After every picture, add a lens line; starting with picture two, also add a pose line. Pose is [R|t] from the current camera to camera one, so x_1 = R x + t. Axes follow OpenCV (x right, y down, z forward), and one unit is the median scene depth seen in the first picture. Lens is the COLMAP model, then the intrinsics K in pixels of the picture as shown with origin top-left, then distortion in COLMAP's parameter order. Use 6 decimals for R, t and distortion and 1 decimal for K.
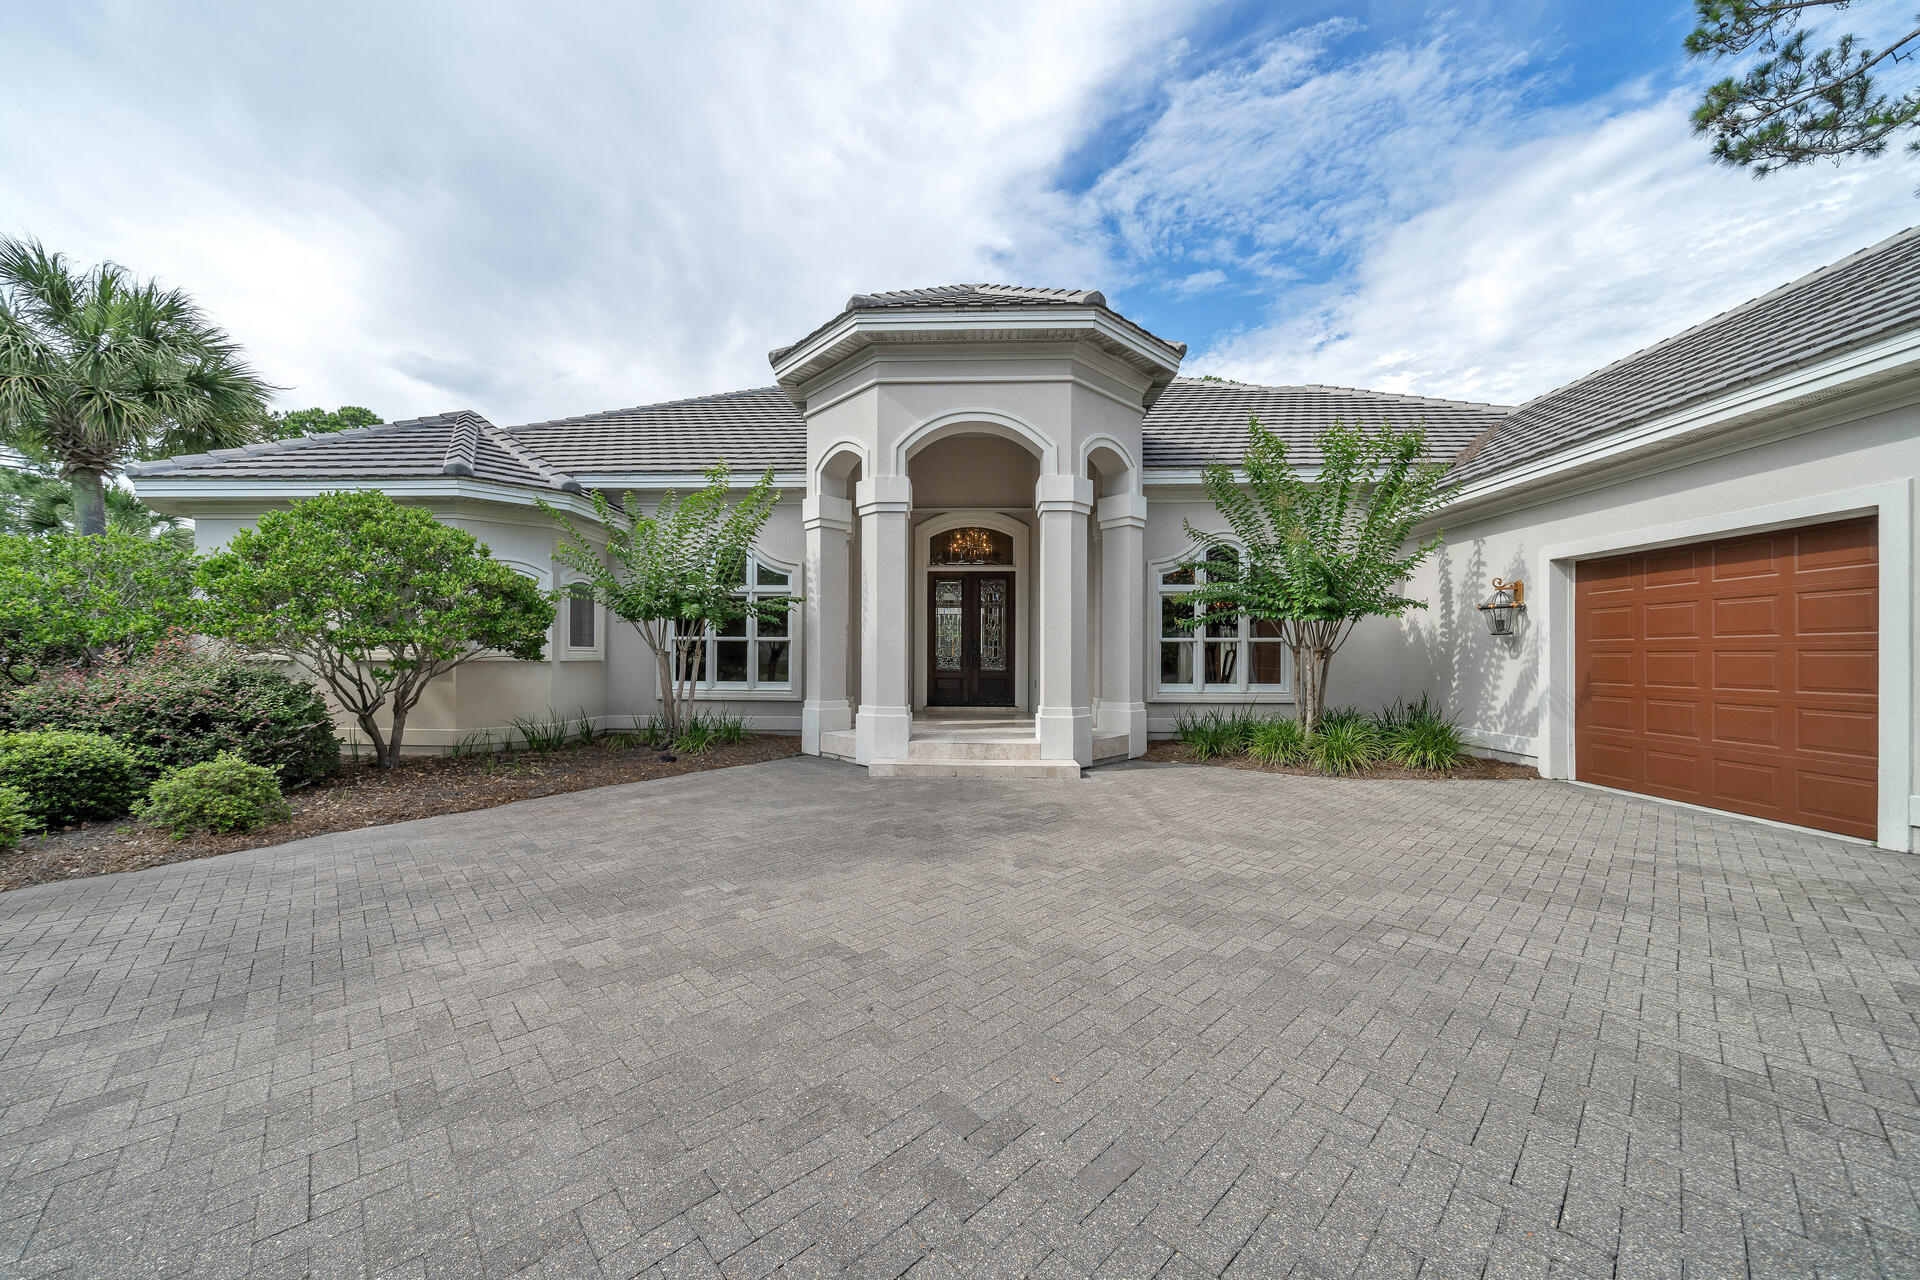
lens RADIAL K [[676.0, 0, 930.6], [0, 676.0, 673.0], [0, 0, 1]] dist [-0.000860, -0.000151]
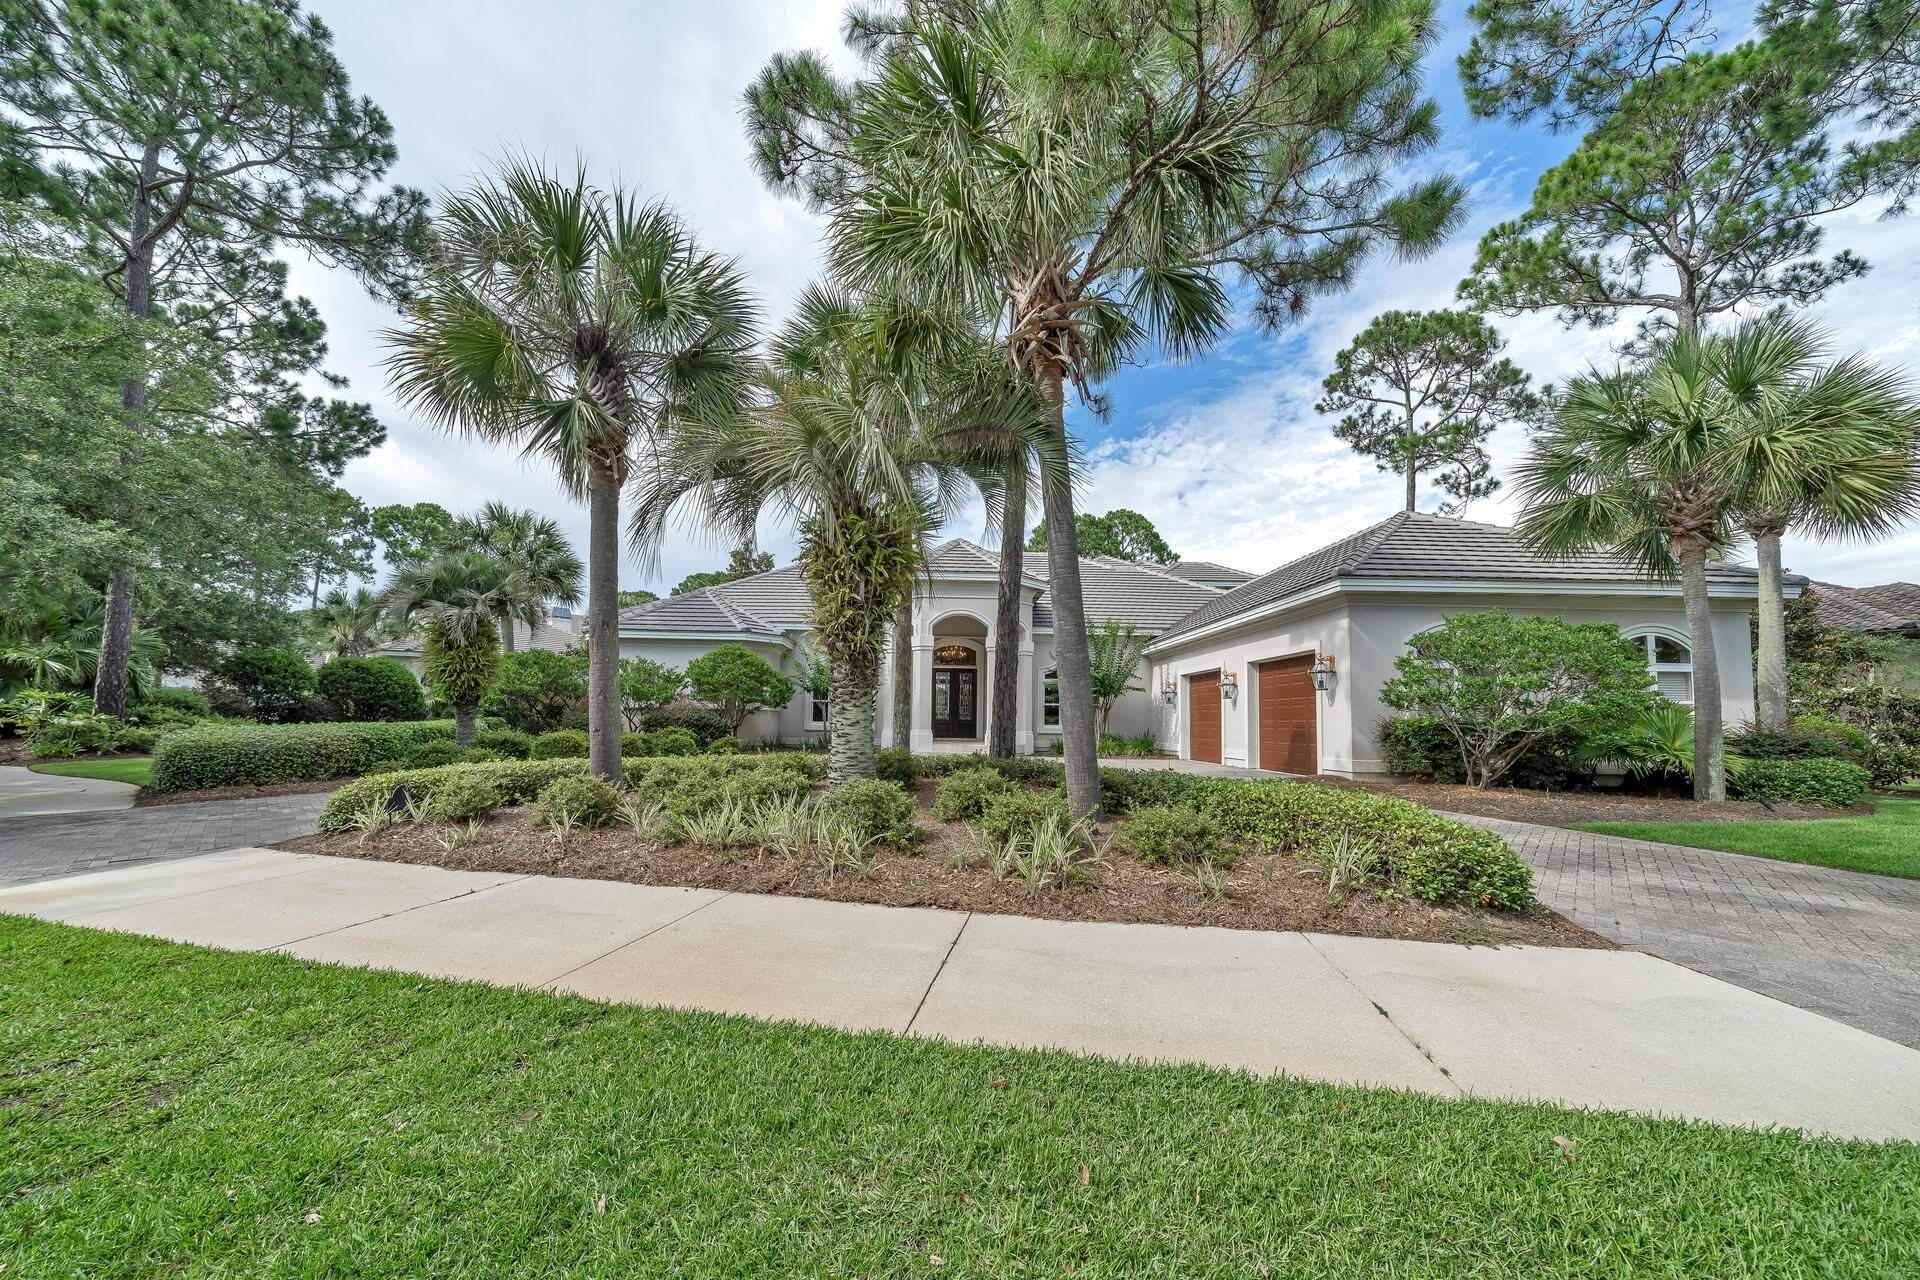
lens RADIAL K [[679.7, 0, 944.7], [0, 679.7, 703.8], [0, 0, 1]] dist [-0.000607, -0.000385]
pose [[0.997691, 0.012722, 0.066709, -0.140752], [-0.009402, 0.998713, -0.049844, 0.069990], [-0.067257, 0.049101, 0.996527, -1.301983]]
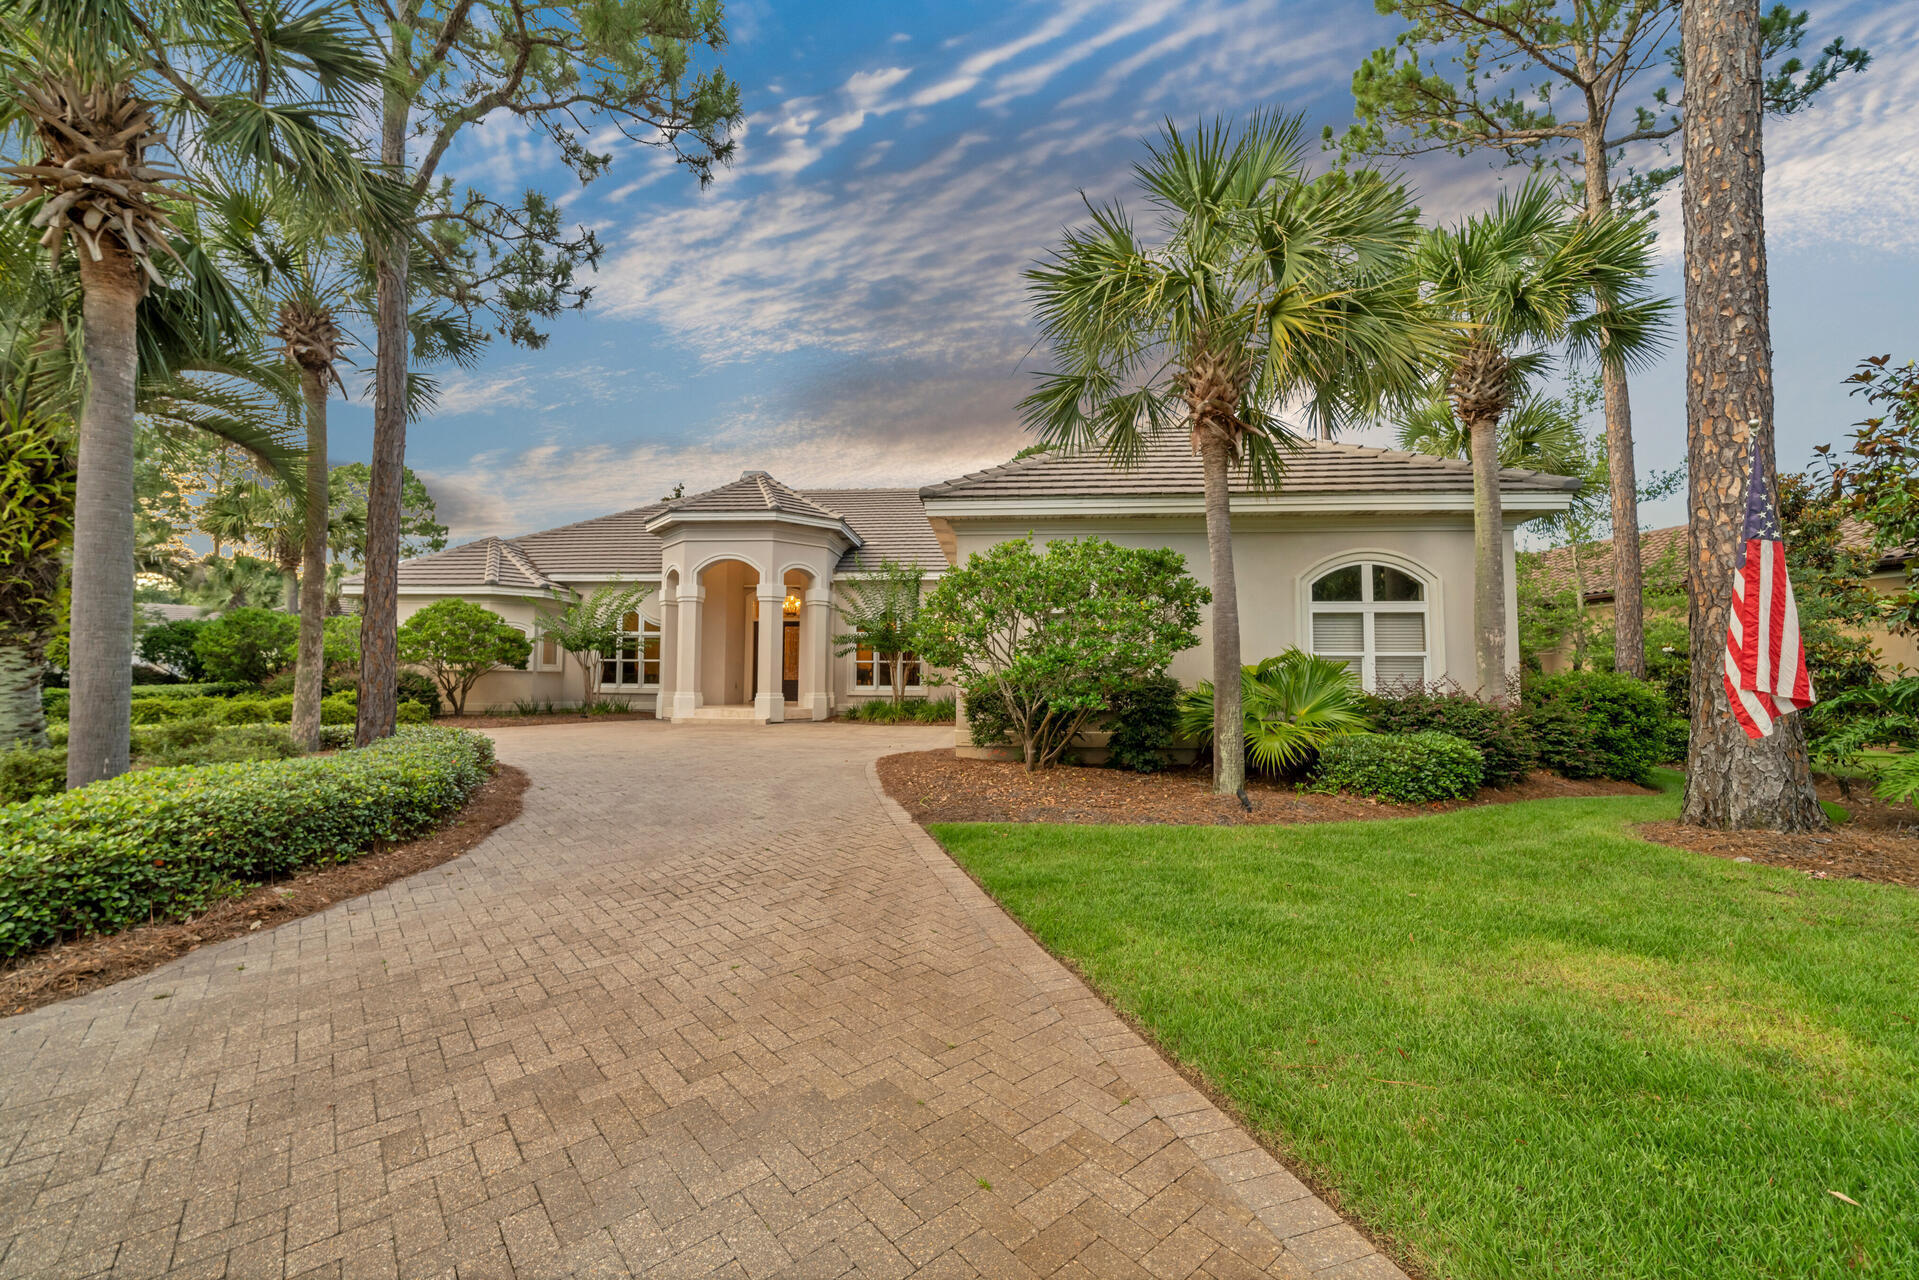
lens RADIAL K [[738.7, 0, 934.7], [0, 738.7, 666.0], [0, 0, 1]] dist [-0.001752, 0.000163]
pose [[0.999252, 0.003712, -0.038490, 0.734734], [-0.005380, 0.999047, -0.043326, 0.057120], [0.038292, 0.043501, 0.998319, -1.172673]]
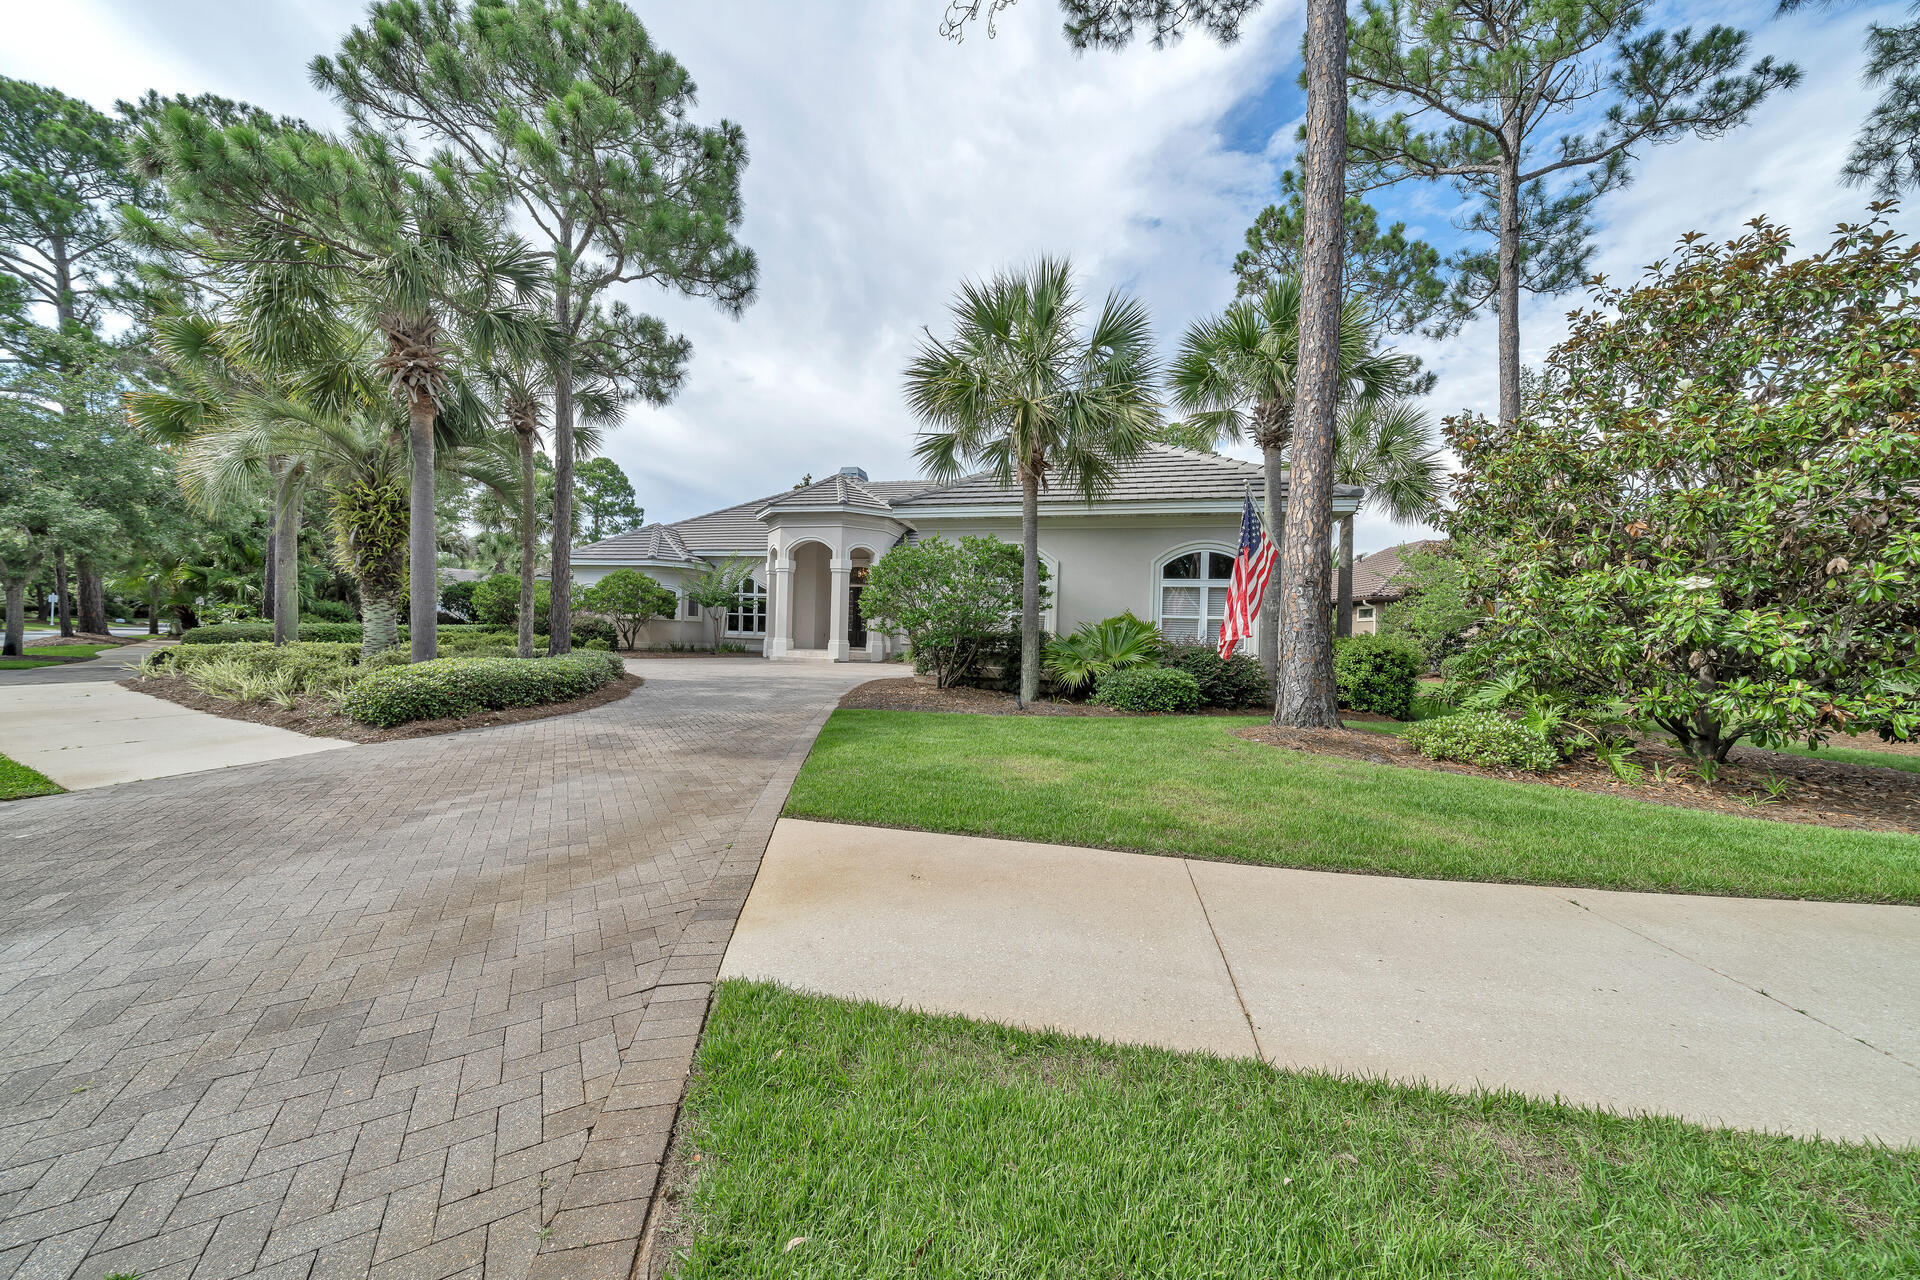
lens RADIAL K [[653.4, 0, 940.6], [0, 653.4, 667.4], [0, 0, 1]] dist [-0.001153, -0.000163]
pose [[0.977628, 0.038072, -0.206868, 1.104208], [-0.033832, 0.999139, 0.024000, 0.077155], [0.207603, -0.016464, 0.978075, -1.486707]]
